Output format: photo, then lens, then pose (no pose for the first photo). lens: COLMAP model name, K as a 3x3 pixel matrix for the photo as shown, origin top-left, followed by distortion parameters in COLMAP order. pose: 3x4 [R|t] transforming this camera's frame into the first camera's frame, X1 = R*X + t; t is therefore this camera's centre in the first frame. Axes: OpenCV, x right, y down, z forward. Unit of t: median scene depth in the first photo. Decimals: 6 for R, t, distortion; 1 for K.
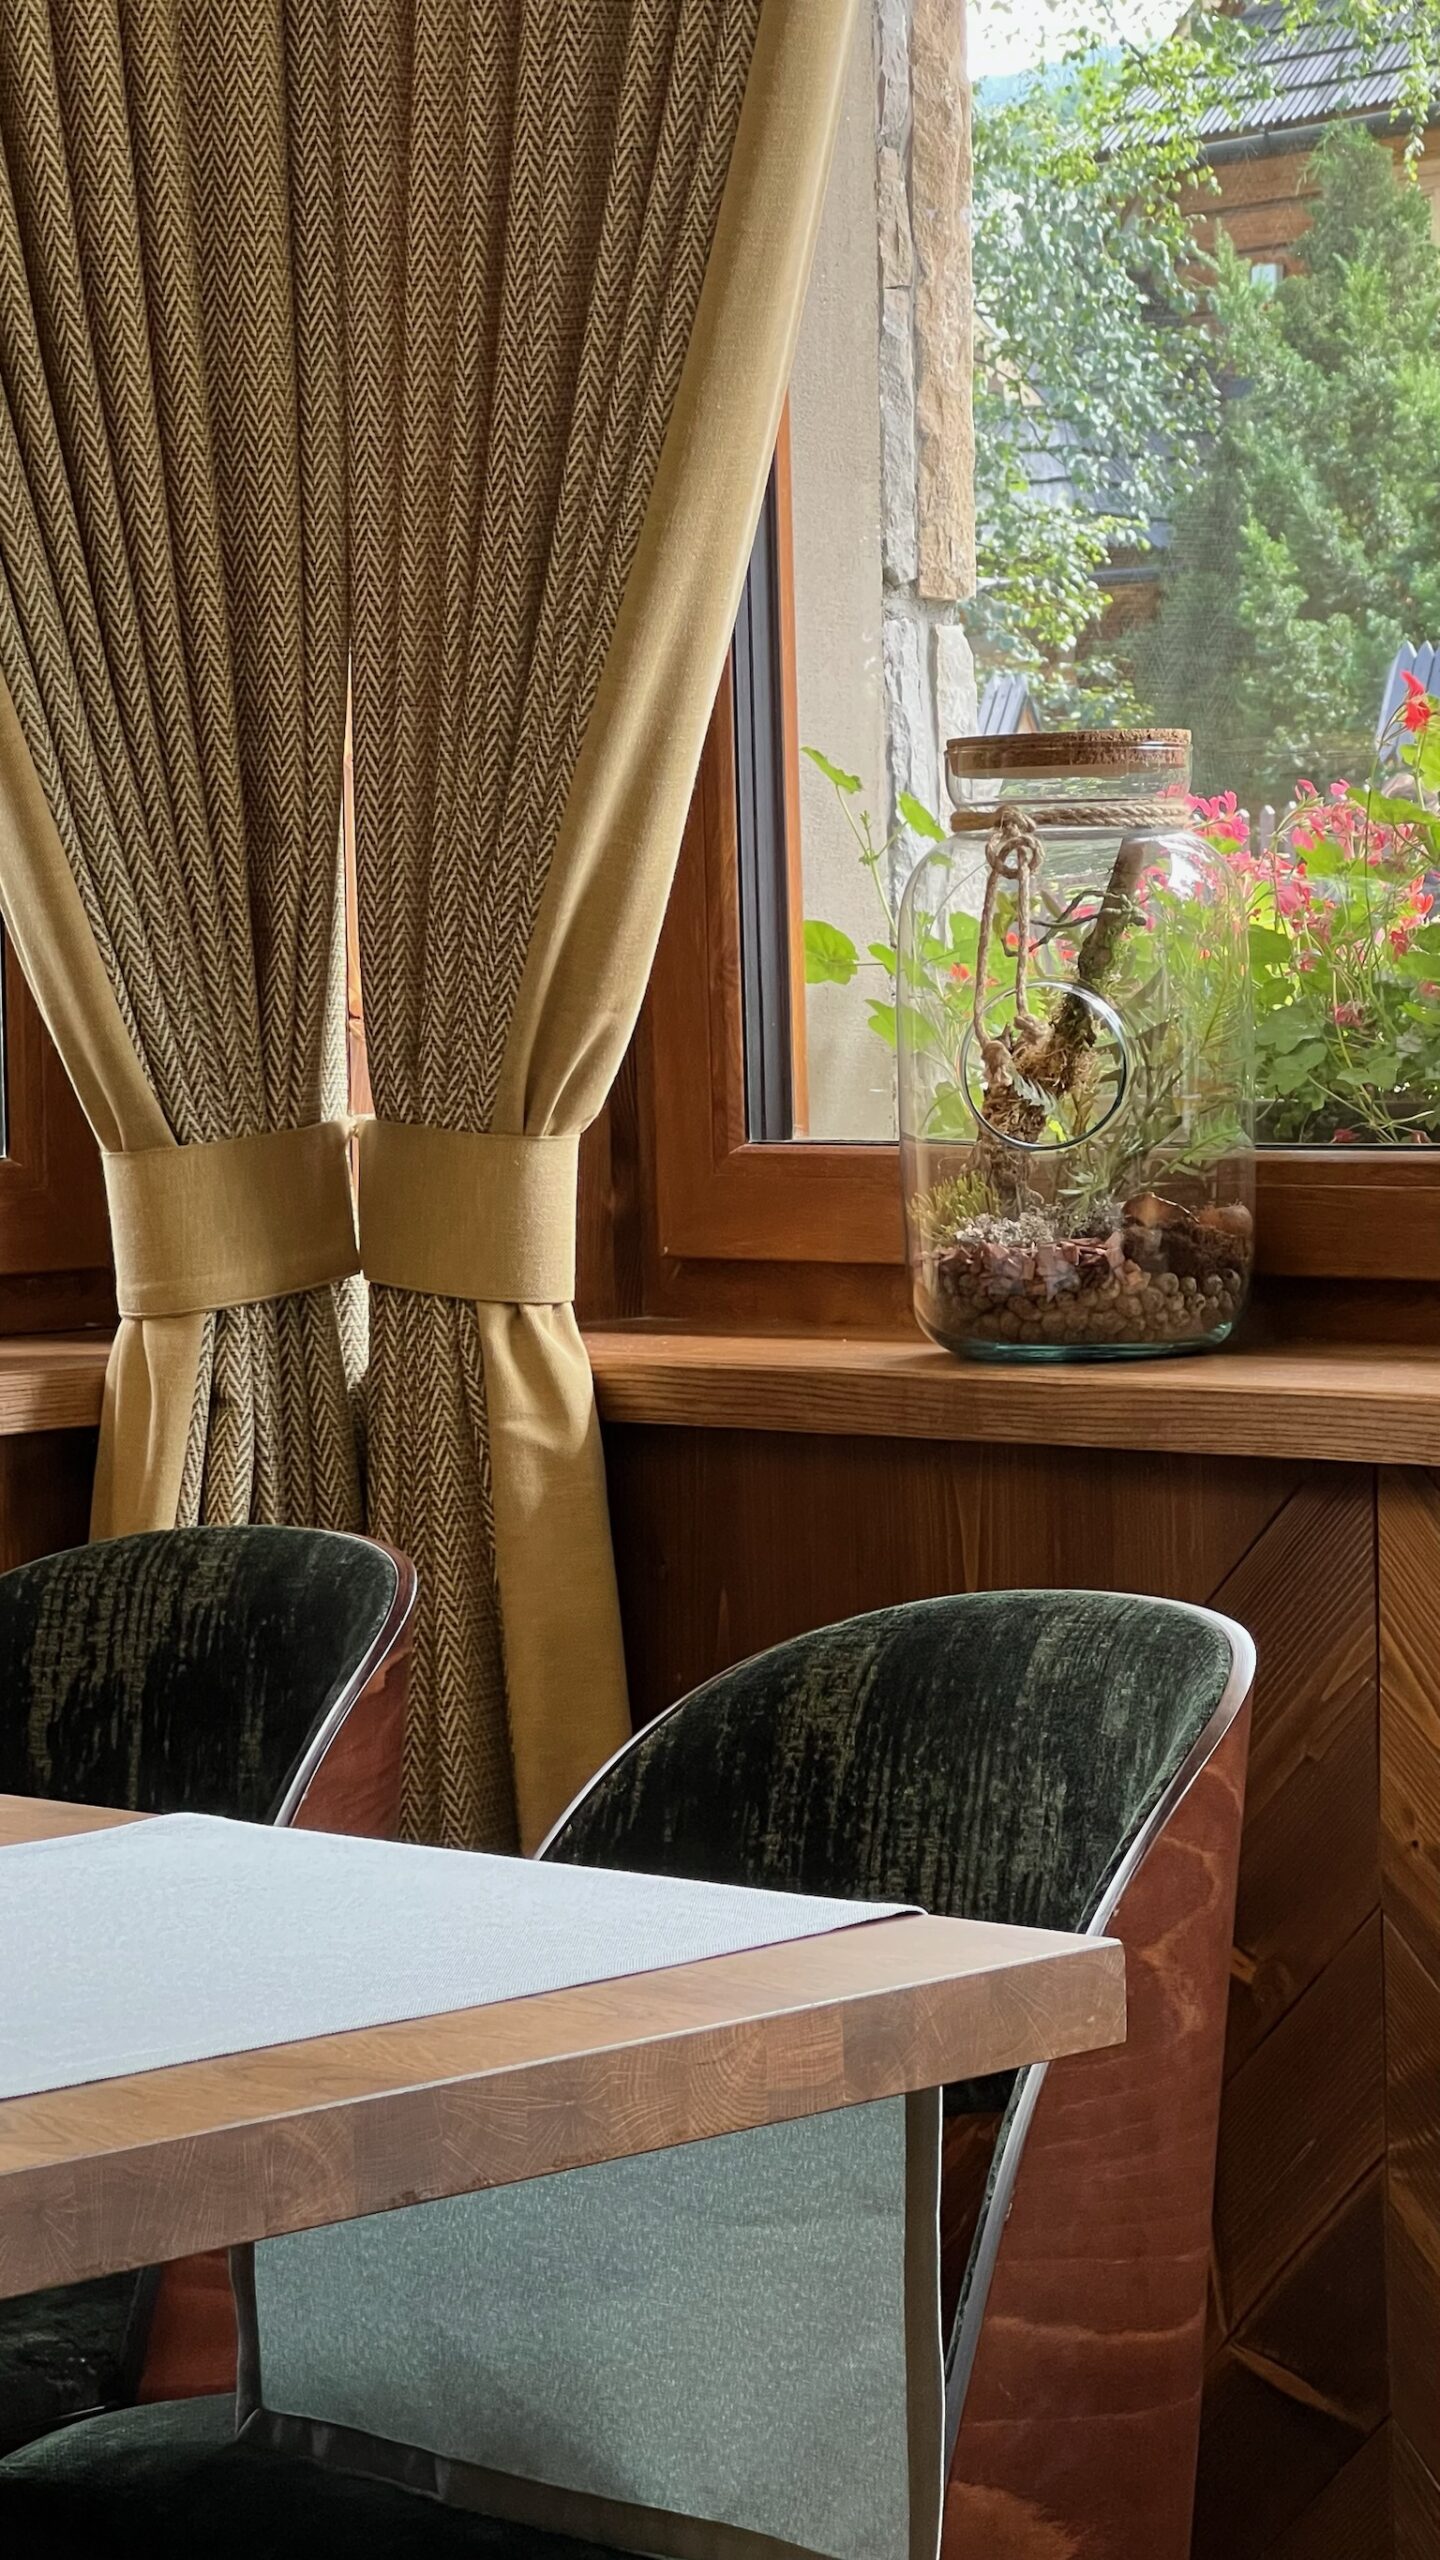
lens RADIAL K [[5752.0, 0, 709.4], [0, 5752.0, 1281.5], [0, 0, 1]] dist [0.263426, 0.000000]
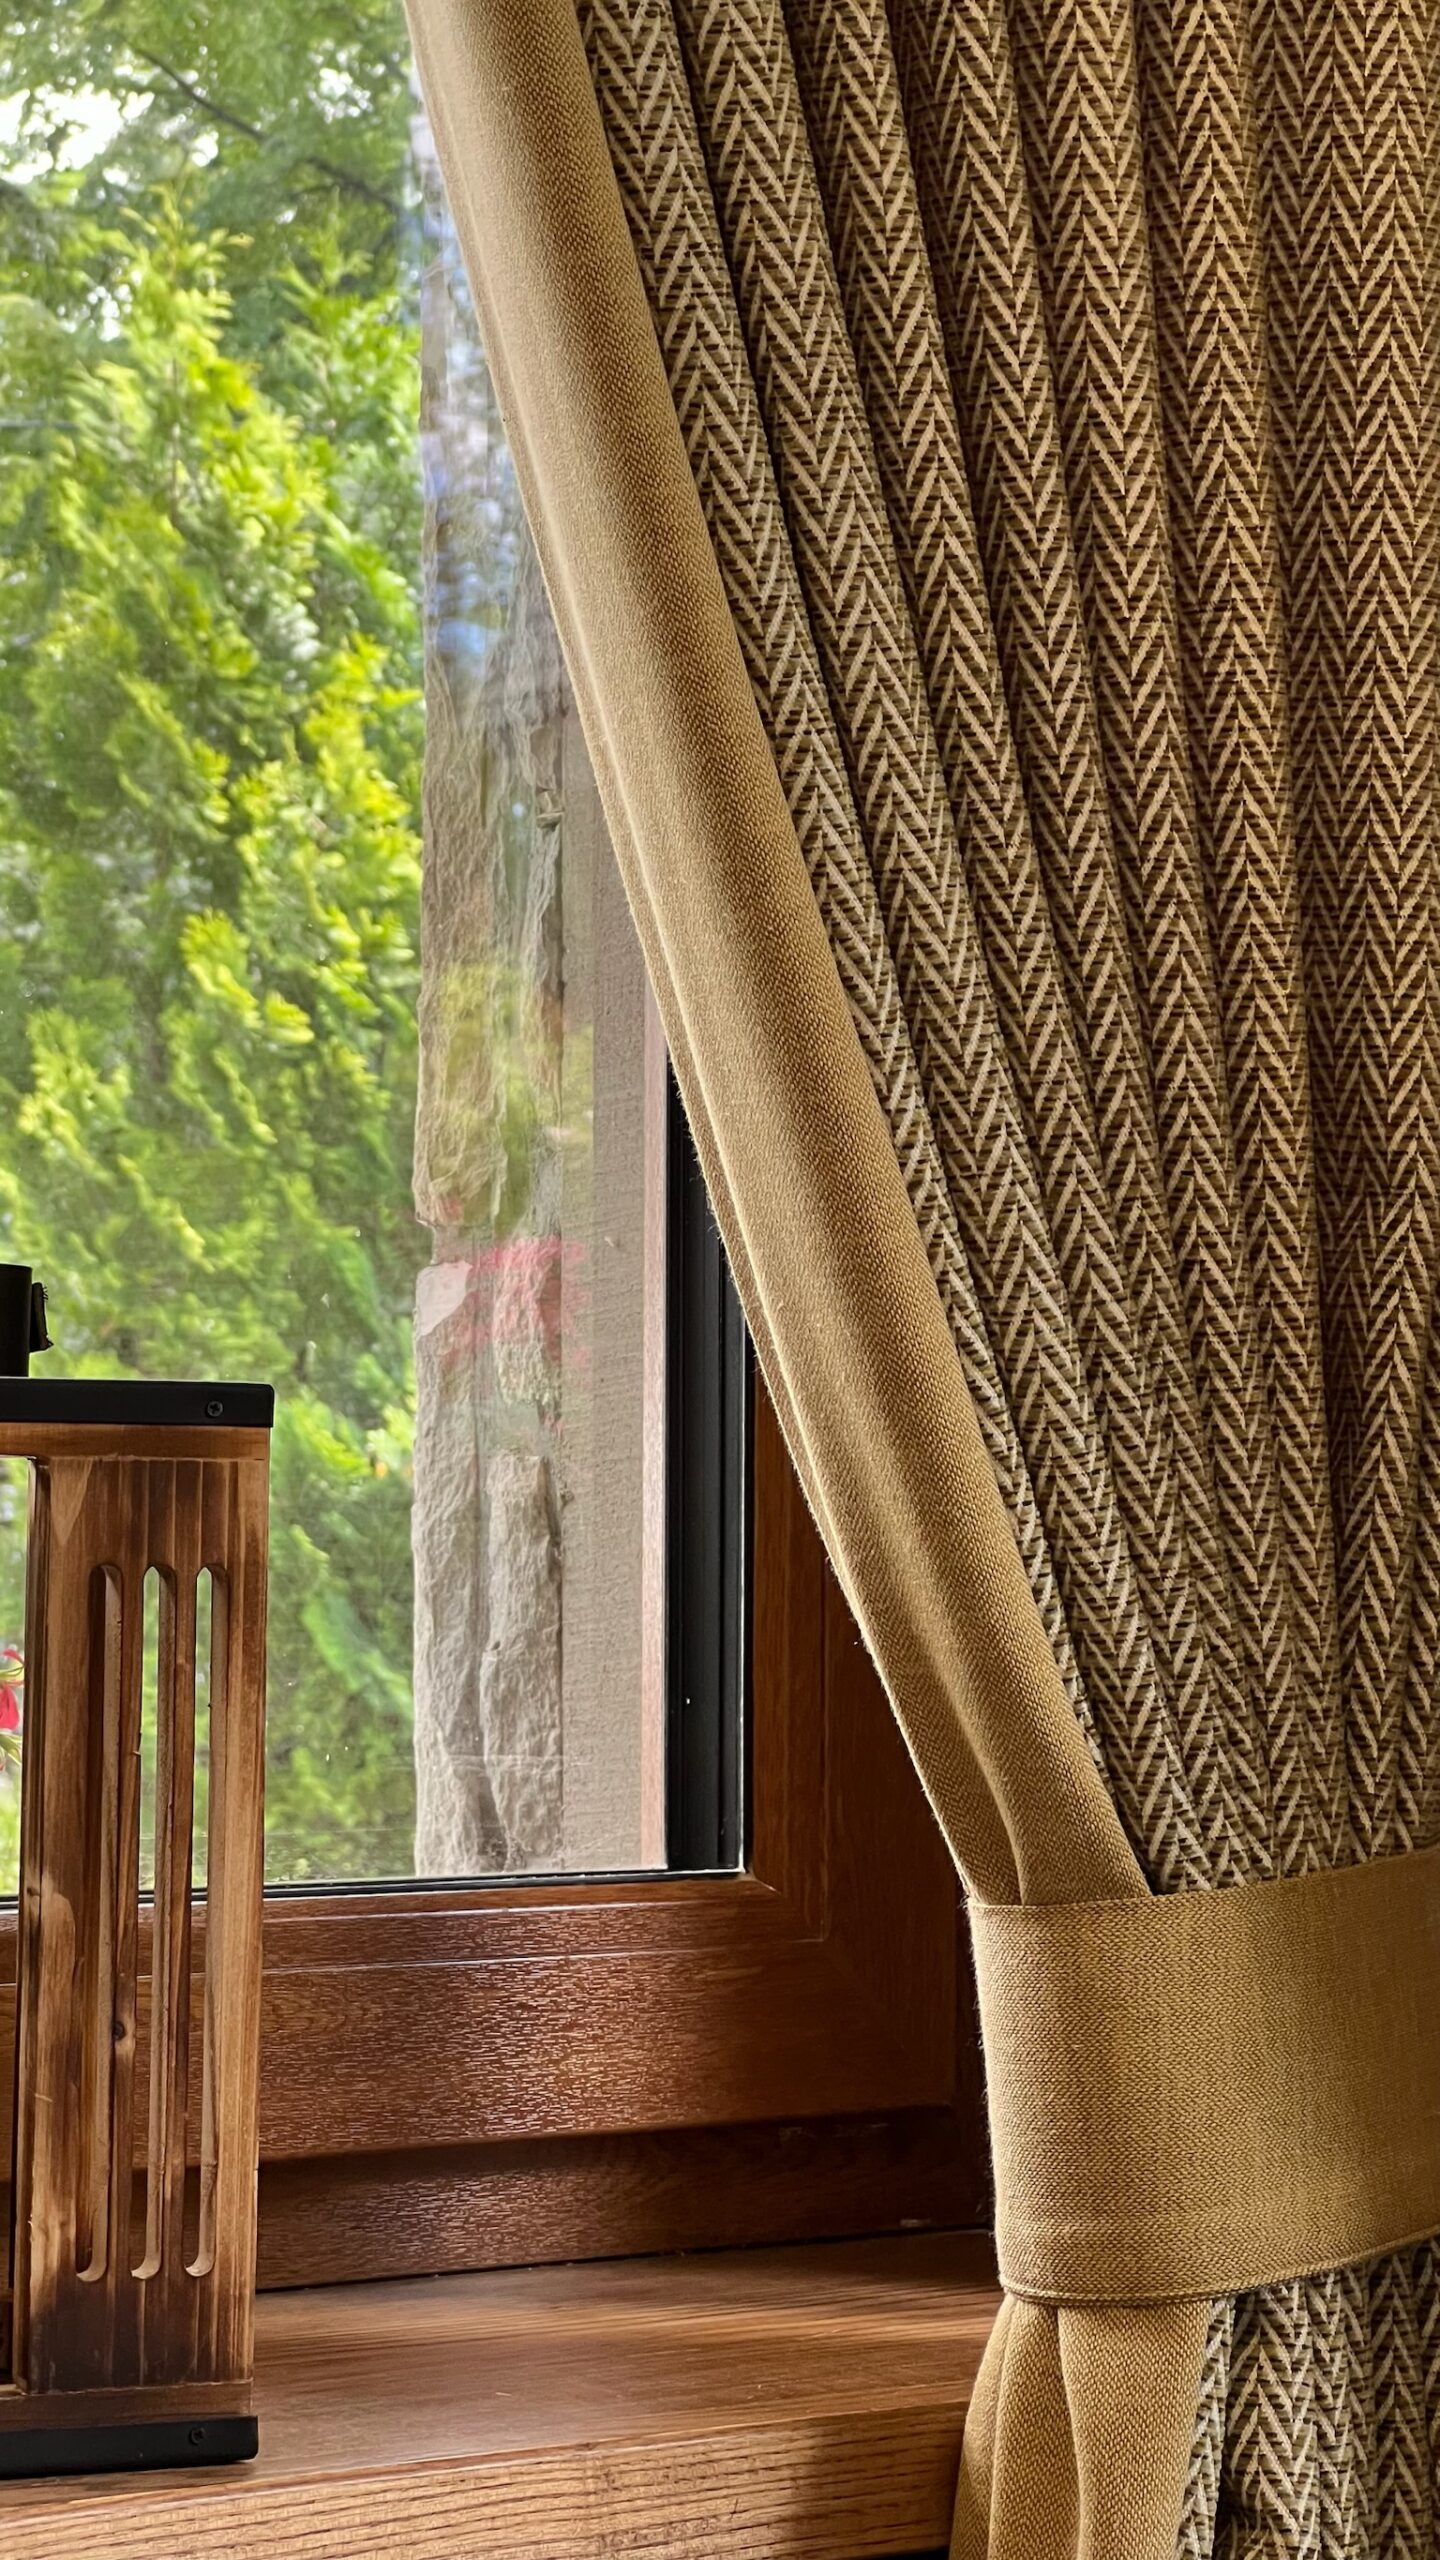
lens RADIAL K [[5752.0, 0, 713.1], [0, 5752.0, 1293.2], [0, 0, 1]] dist [0.263426, 0.000000]
pose [[0.991716, 0.011366, -0.127944, -0.071062], [-0.023751, 0.995127, -0.095697, -0.026369], [0.126233, 0.097943, 0.987154, 0.580198]]
